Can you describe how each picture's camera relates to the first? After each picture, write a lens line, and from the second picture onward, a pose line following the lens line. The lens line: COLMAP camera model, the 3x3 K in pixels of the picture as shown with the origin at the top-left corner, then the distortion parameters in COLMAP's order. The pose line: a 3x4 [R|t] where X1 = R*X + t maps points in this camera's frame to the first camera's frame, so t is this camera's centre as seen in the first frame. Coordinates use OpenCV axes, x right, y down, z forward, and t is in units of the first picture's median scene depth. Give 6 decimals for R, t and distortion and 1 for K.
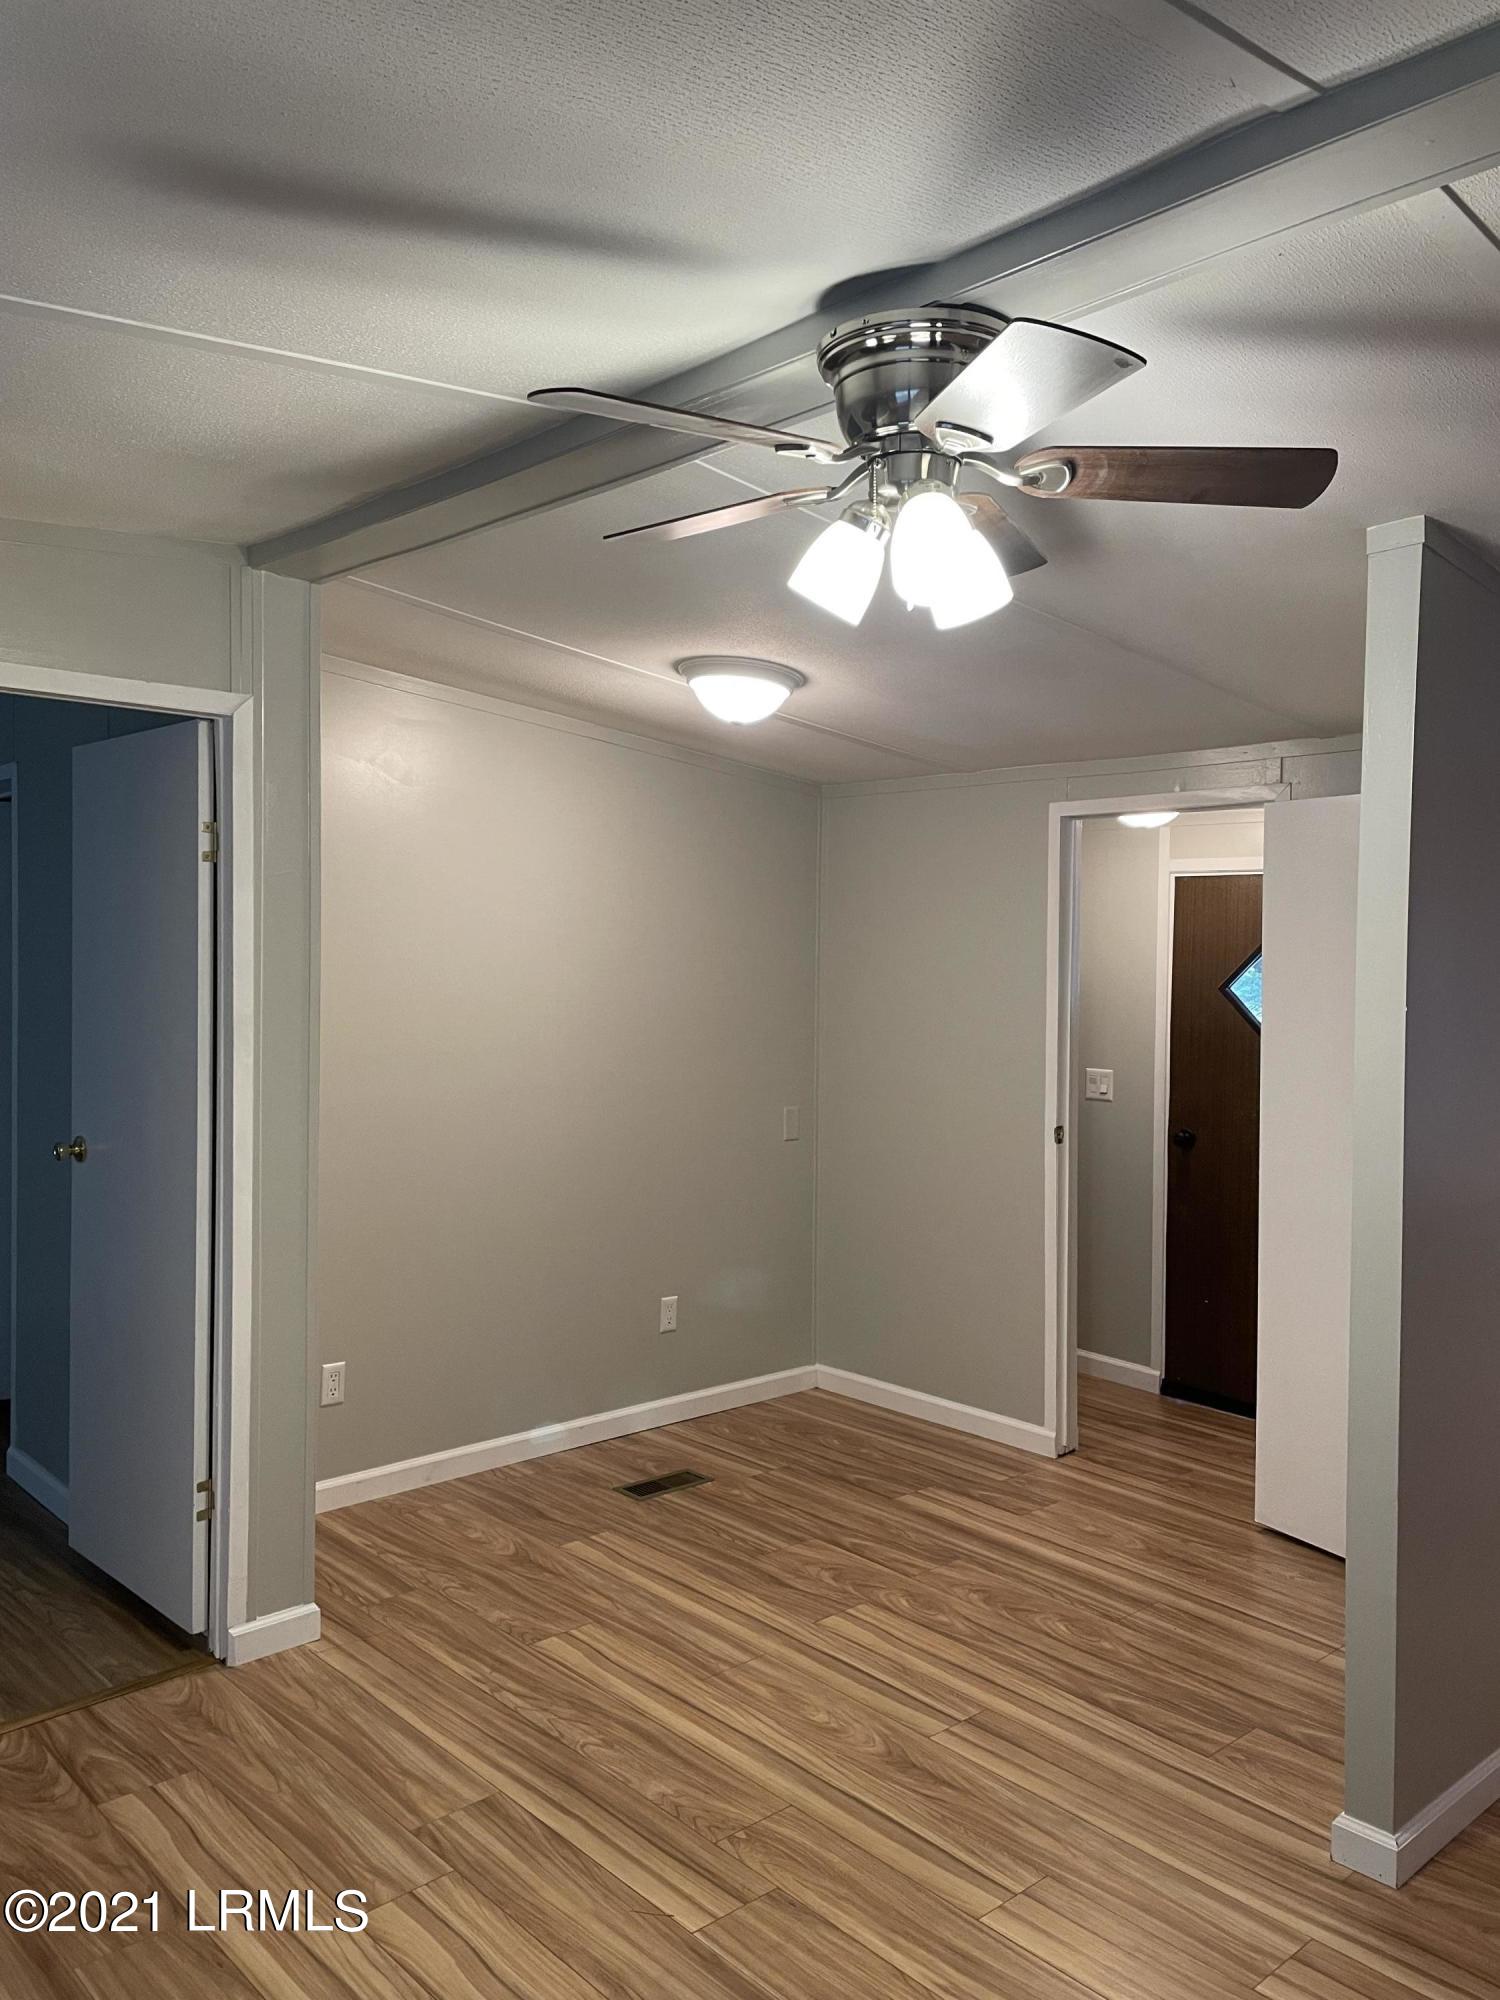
lens RADIAL K [[1540.1, 0, 740.3], [0, 1540.1, 996.7], [0, 0, 1]] dist [0.106557, -0.116604]
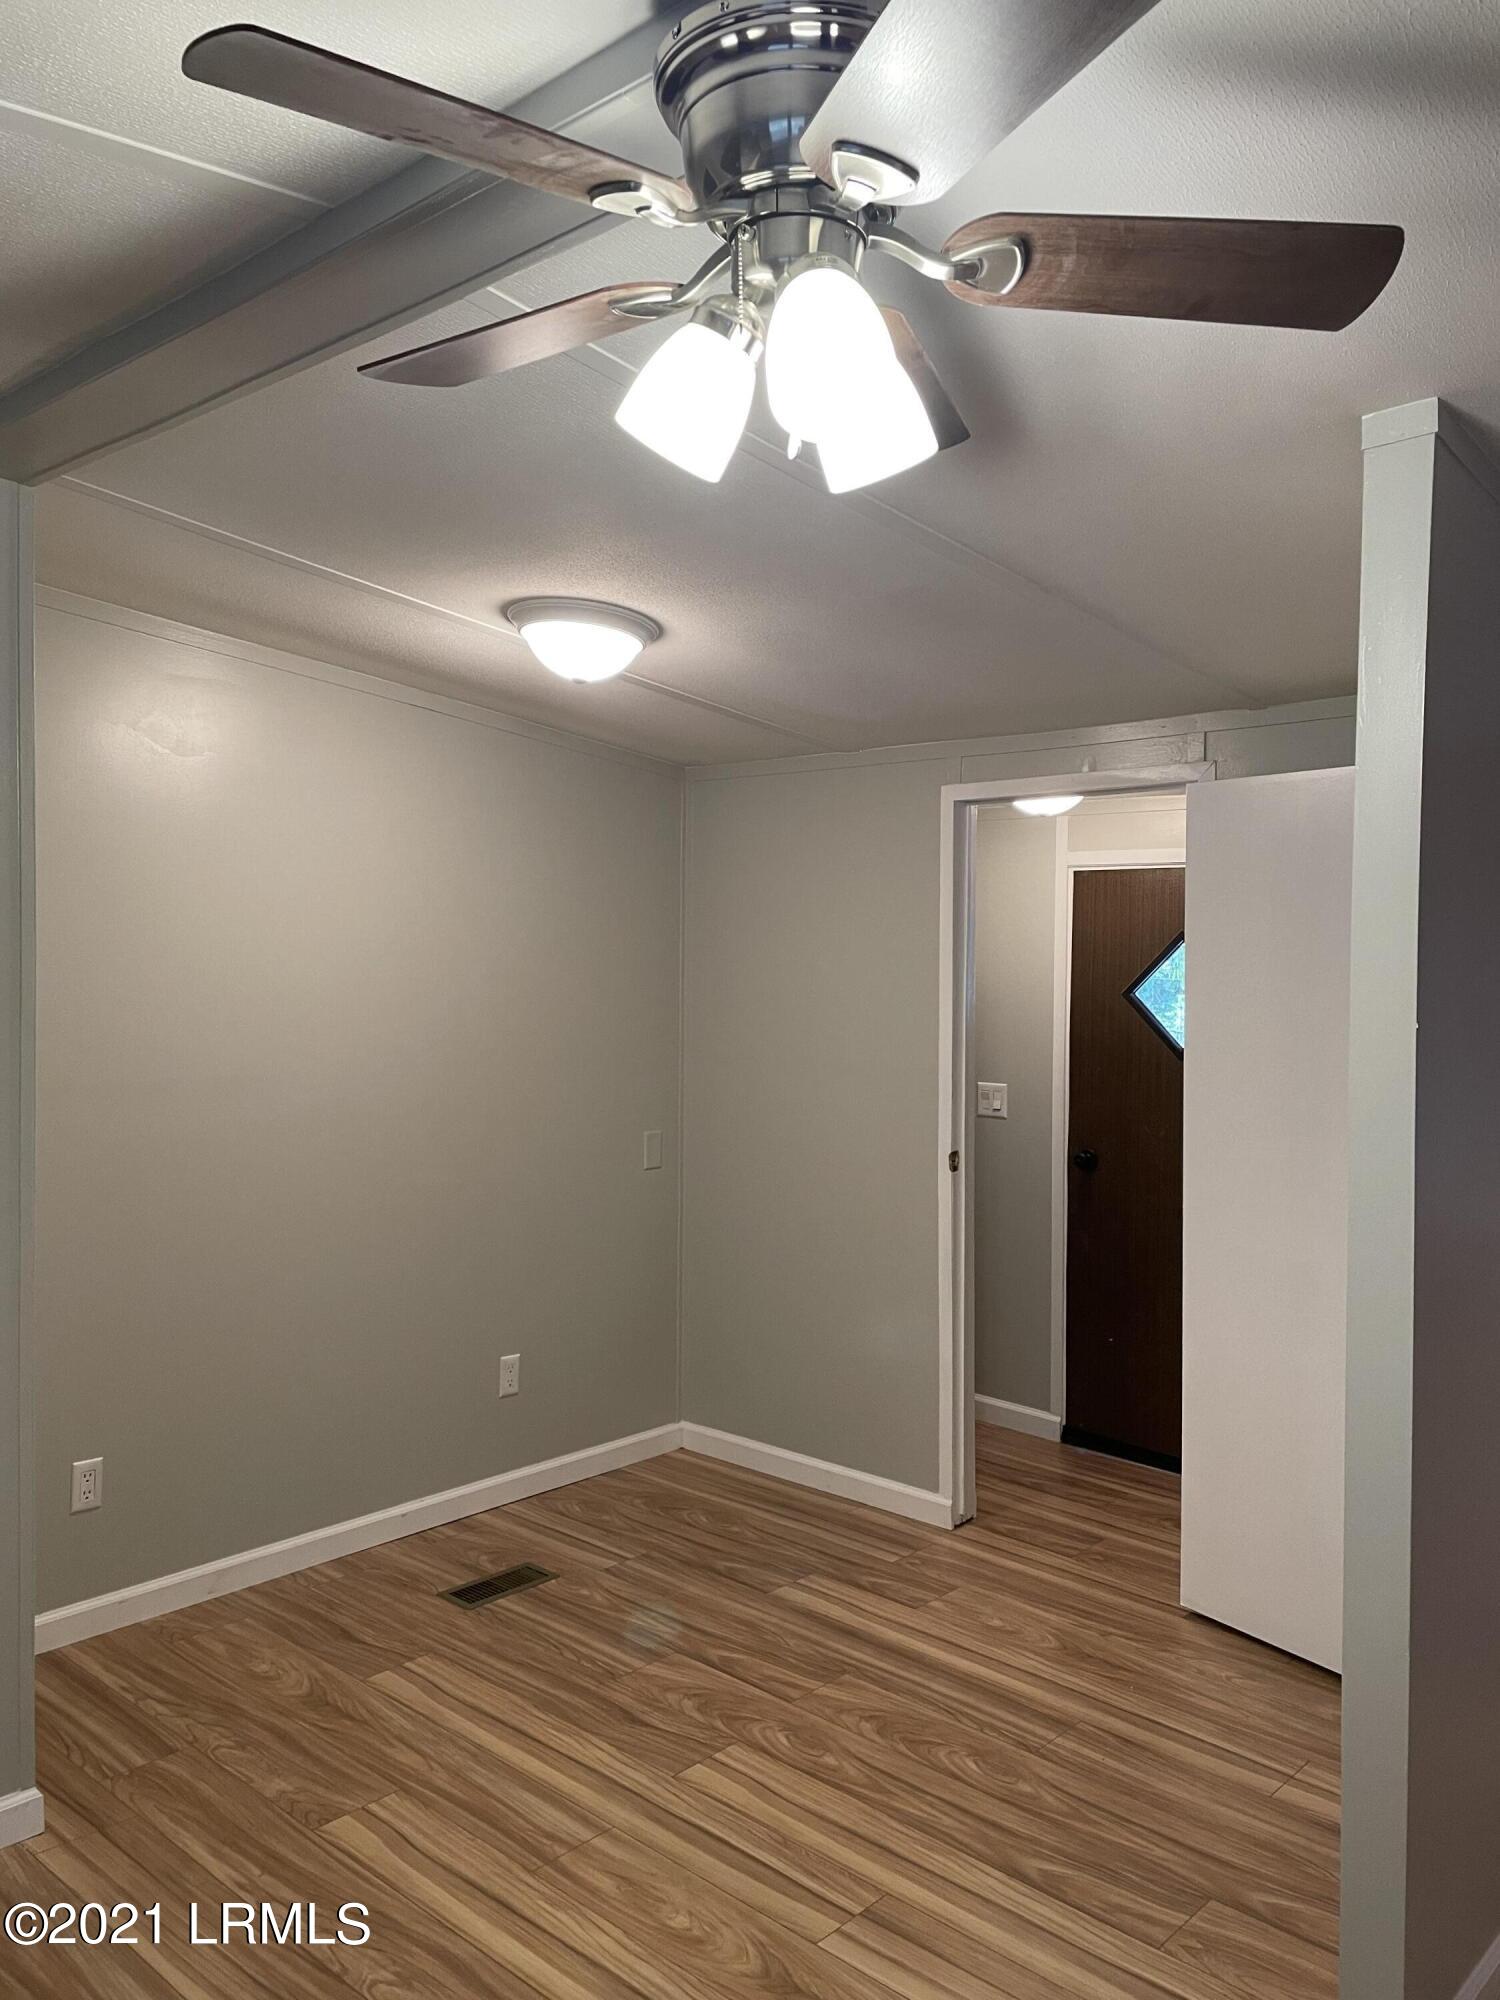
lens RADIAL K [[1540.1, 0, 740.3], [0, 1540.1, 996.7], [0, 0, 1]] dist [0.106557, -0.116604]
pose [[0.996494, -0.005322, 0.083494, 0.014191], [0.005441, 0.999984, -0.001191, -0.005271], [-0.083486, 0.001641, 0.996508, 0.164404]]
